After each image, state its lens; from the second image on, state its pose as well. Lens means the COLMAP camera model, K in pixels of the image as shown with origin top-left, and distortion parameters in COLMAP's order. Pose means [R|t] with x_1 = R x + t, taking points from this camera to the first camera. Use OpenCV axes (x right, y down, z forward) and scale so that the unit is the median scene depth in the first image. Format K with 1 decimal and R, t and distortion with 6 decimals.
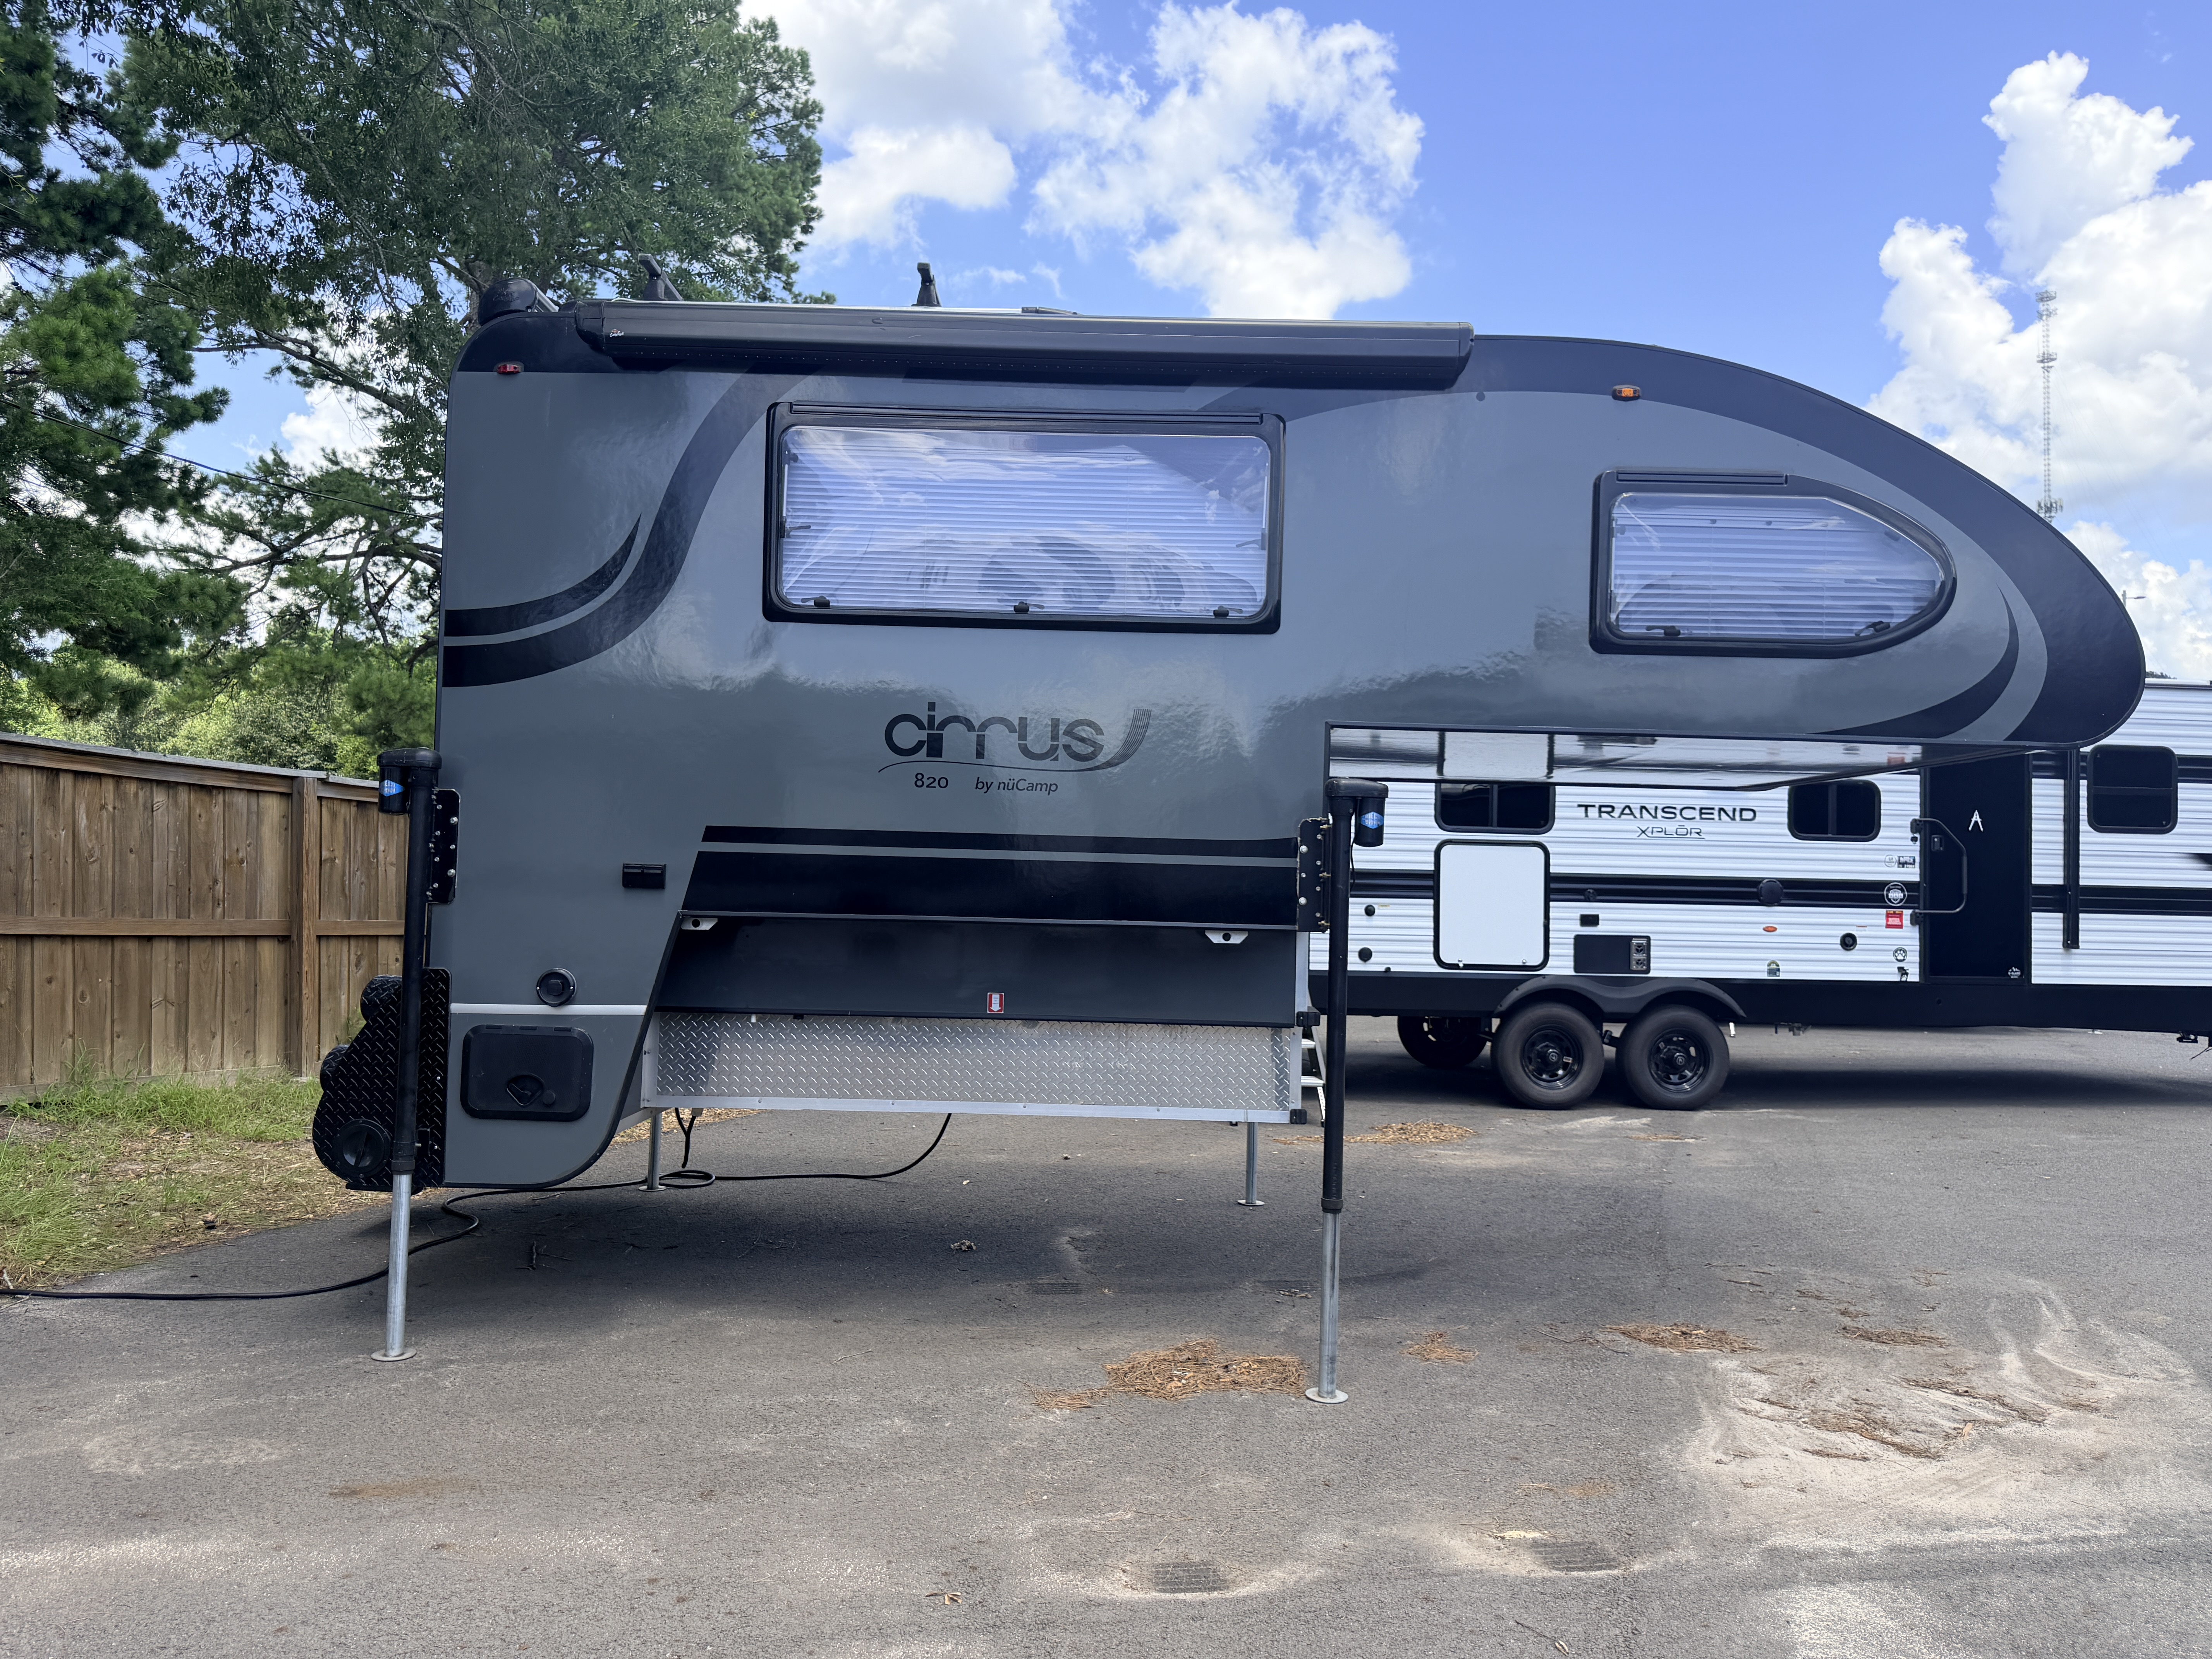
lens RADIAL K [[1562.0, 0, 1096.8], [0, 1562.0, 830.0], [0, 0, 1]] dist [0.040135, -0.041663]
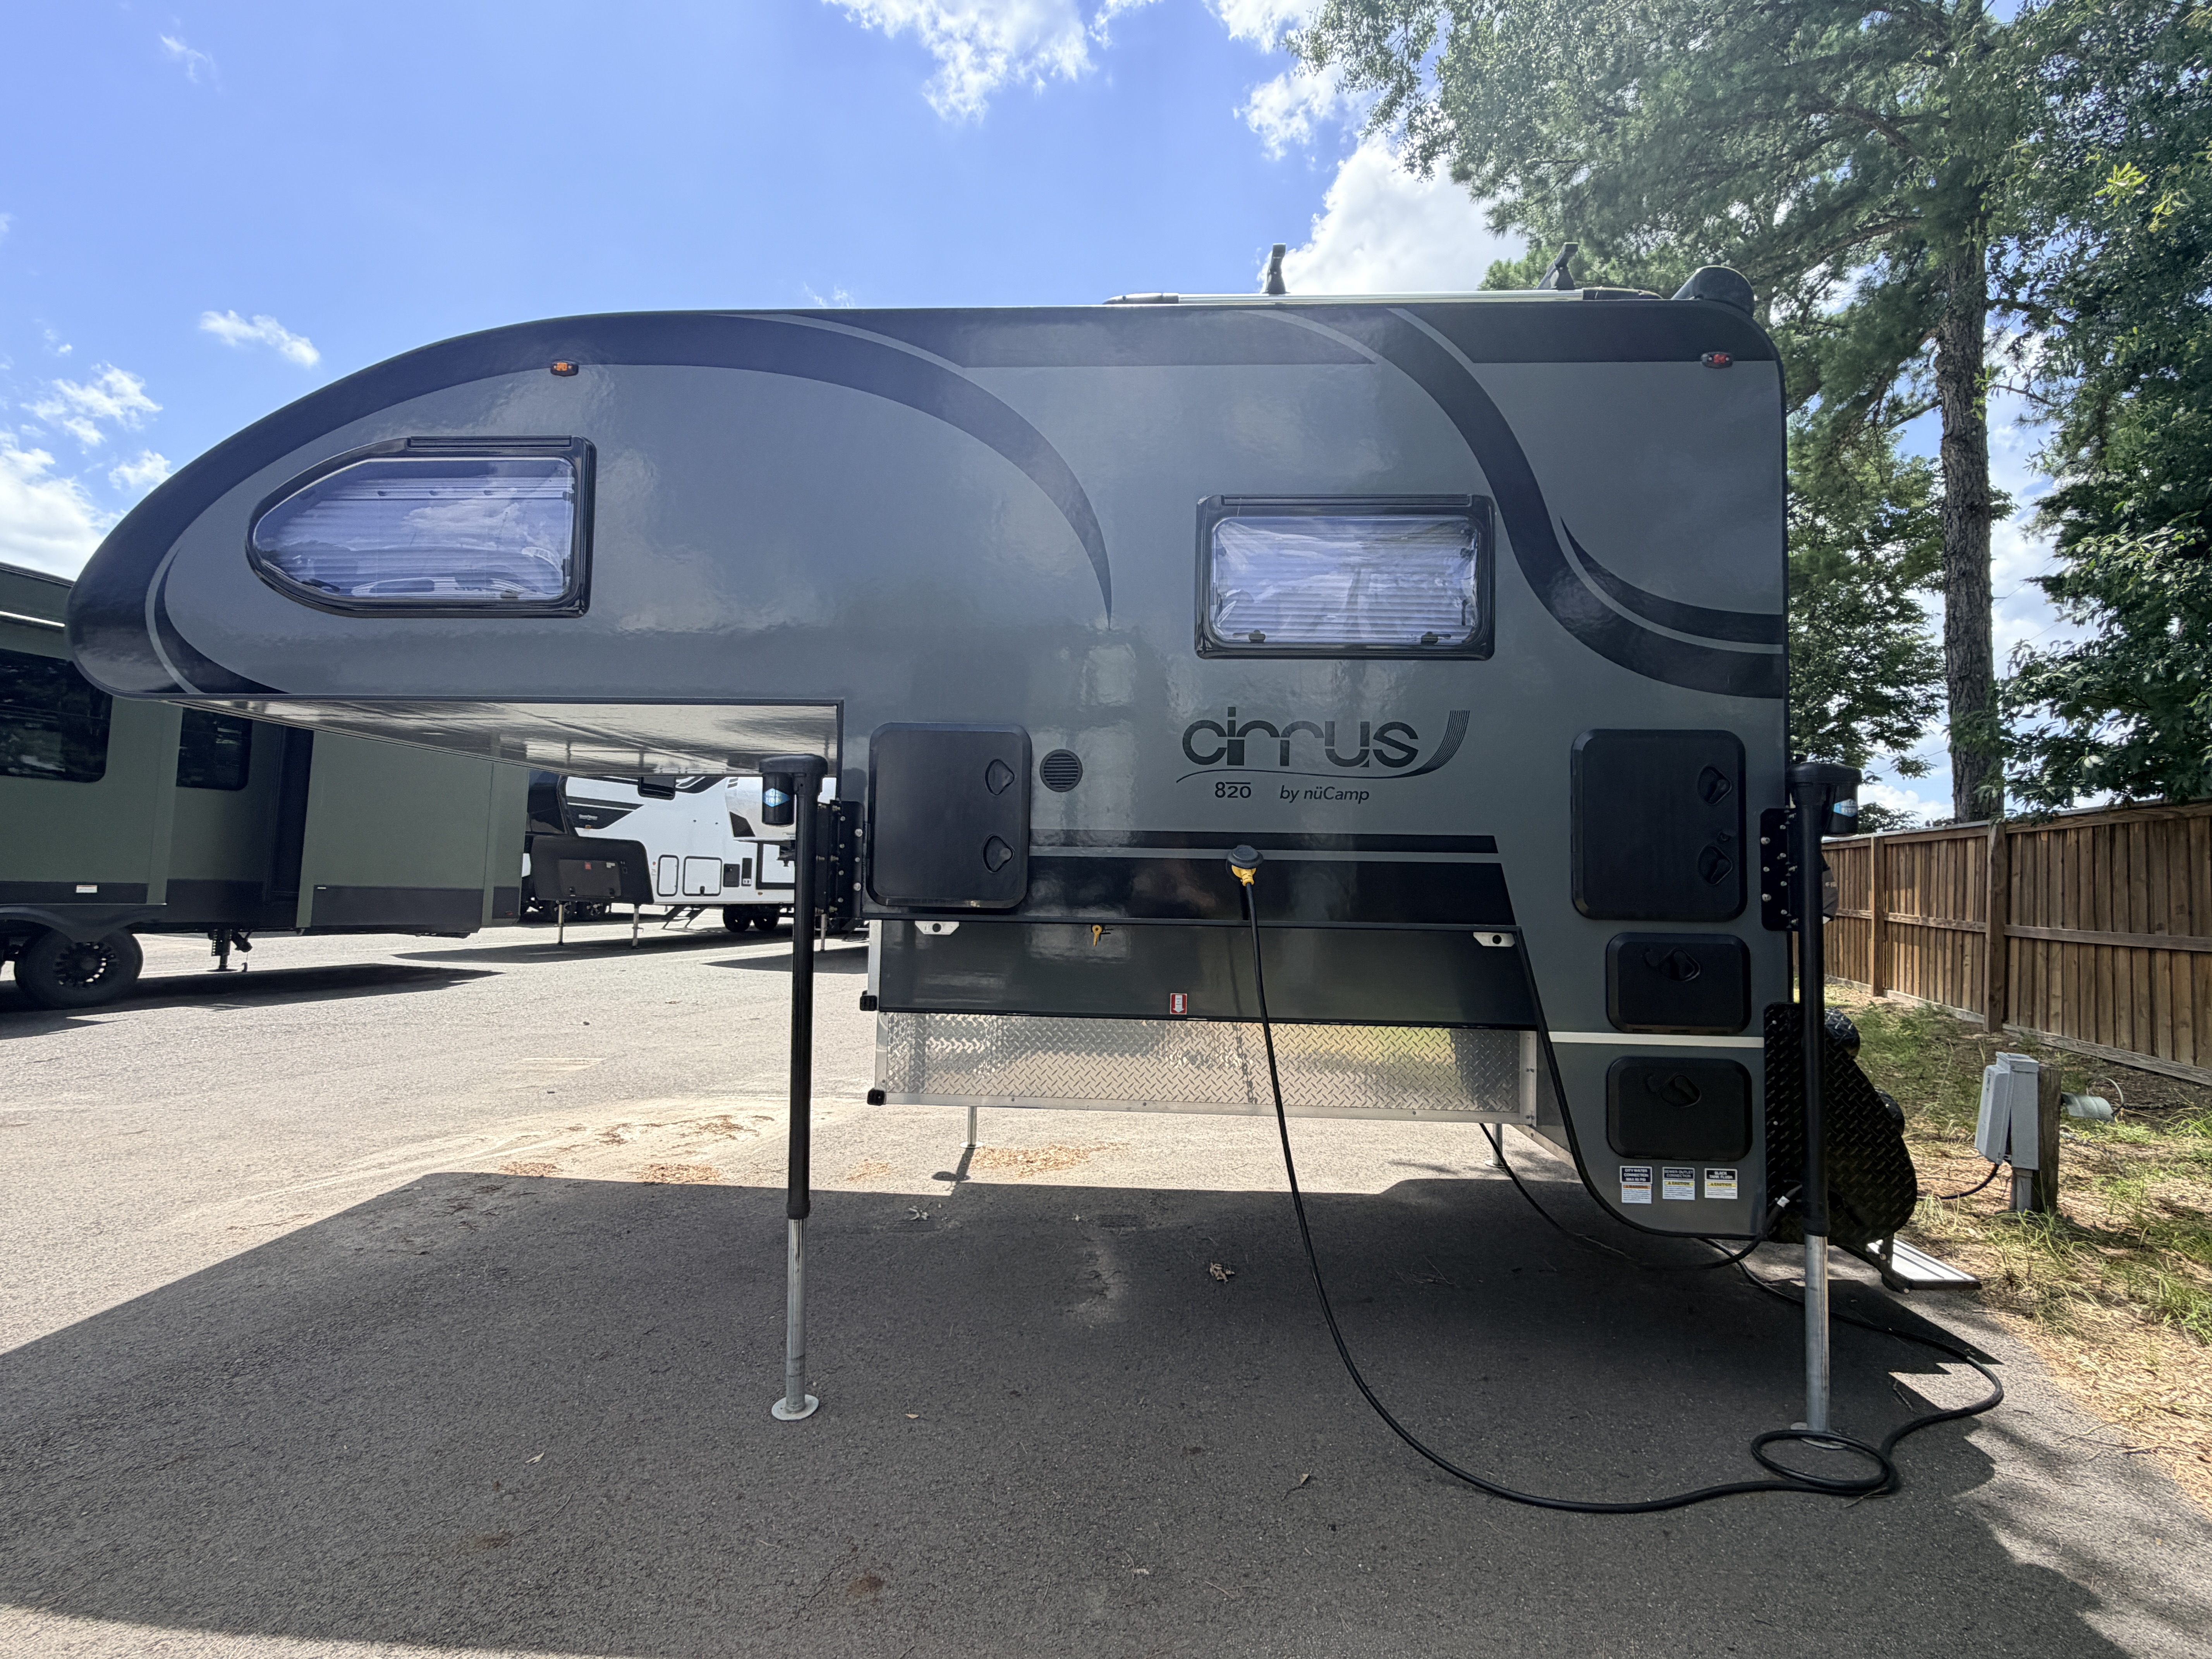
lens RADIAL K [[990.8, 0, 1105.3], [0, 990.8, 828.2], [0, 0, 1]] dist [-0.000938, 0.001154]
pose [[-0.998455, -0.043636, 0.034409, -0.029415], [-0.046201, 0.995910, -0.077651, 0.059350], [-0.030880, -0.079121, -0.996387, 1.850280]]
